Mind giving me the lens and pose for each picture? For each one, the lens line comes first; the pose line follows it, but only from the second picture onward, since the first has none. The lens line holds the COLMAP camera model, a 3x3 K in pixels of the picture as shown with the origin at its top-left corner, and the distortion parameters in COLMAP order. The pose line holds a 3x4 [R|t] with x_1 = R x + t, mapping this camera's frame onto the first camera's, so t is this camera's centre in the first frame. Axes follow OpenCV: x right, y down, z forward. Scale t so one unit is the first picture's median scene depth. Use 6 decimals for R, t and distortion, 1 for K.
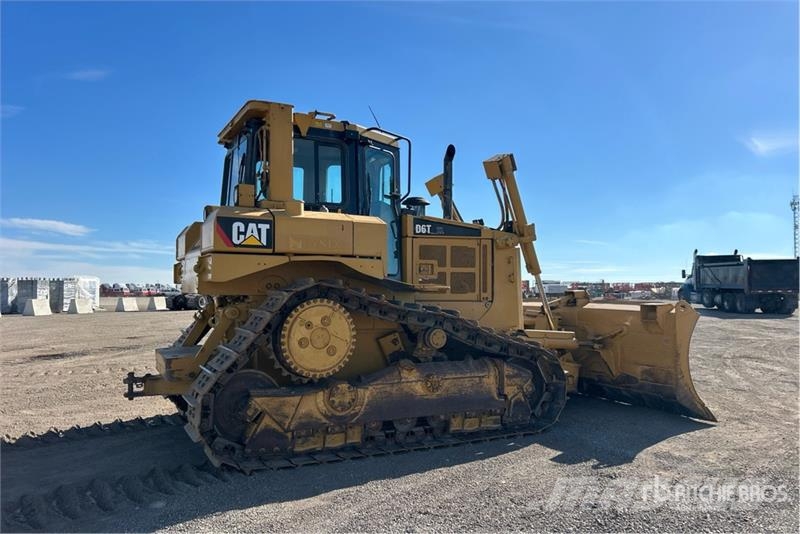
lens RADIAL K [[596.1, 0, 400.0], [0, 596.1, 267.0], [0, 0, 1]] dist [0.087994, -0.188335]
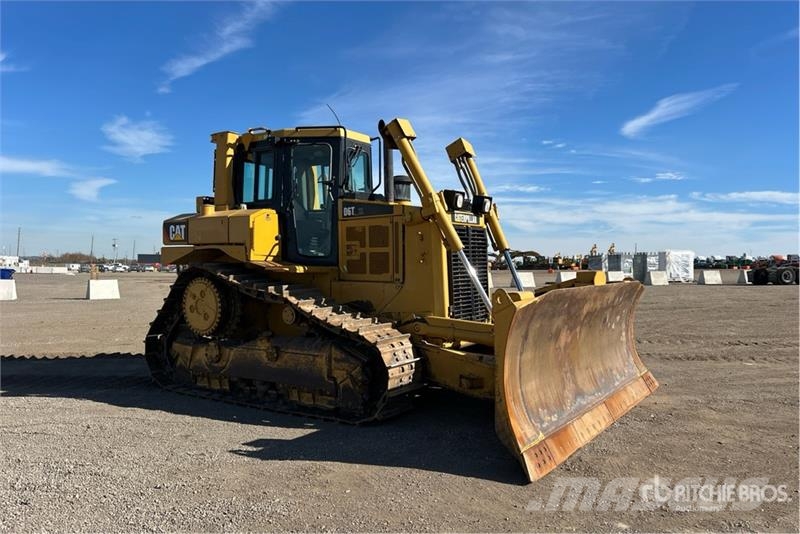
lens RADIAL K [[596.1, 0, 400.0], [0, 596.1, 267.0], [0, 0, 1]] dist [0.087994, -0.188335]
pose [[0.493492, 0.002767, -0.869746, 1.079563], [0.038635, 0.998938, 0.025099, 0.011045], [0.868892, -0.045988, 0.492862, 0.616652]]
